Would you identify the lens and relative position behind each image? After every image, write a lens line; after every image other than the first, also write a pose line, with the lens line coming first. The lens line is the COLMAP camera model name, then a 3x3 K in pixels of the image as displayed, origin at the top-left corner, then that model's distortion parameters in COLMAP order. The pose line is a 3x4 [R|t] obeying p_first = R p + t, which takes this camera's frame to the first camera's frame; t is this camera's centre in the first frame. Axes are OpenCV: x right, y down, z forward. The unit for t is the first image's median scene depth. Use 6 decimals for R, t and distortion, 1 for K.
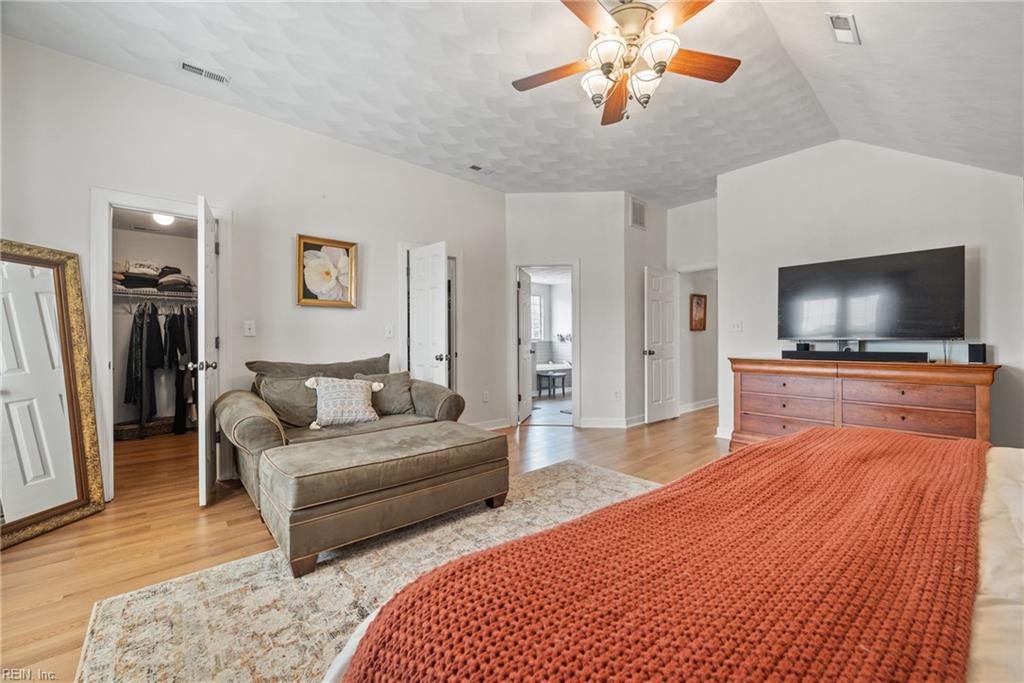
lens RADIAL K [[406.4, 0, 510.4], [0, 406.4, 341.8], [0, 0, 1]] dist [-0.000977, -0.000180]
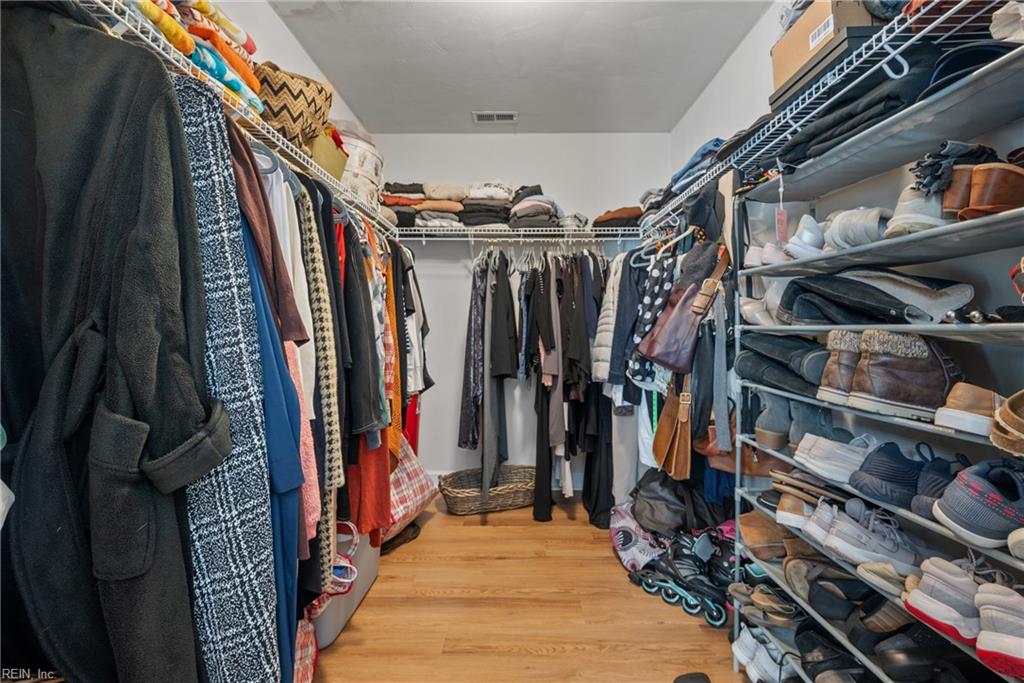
lens RADIAL K [[406.4, 0, 510.9], [0, 406.4, 337.4], [0, 0, 1]] dist [-0.000977, -0.000180]
pose [[0.744216, 0.015422, -0.667761, -0.518091], [0.000496, 0.999720, 0.023641, 0.003071], [0.667939, -0.017925, 0.744000, 0.612652]]
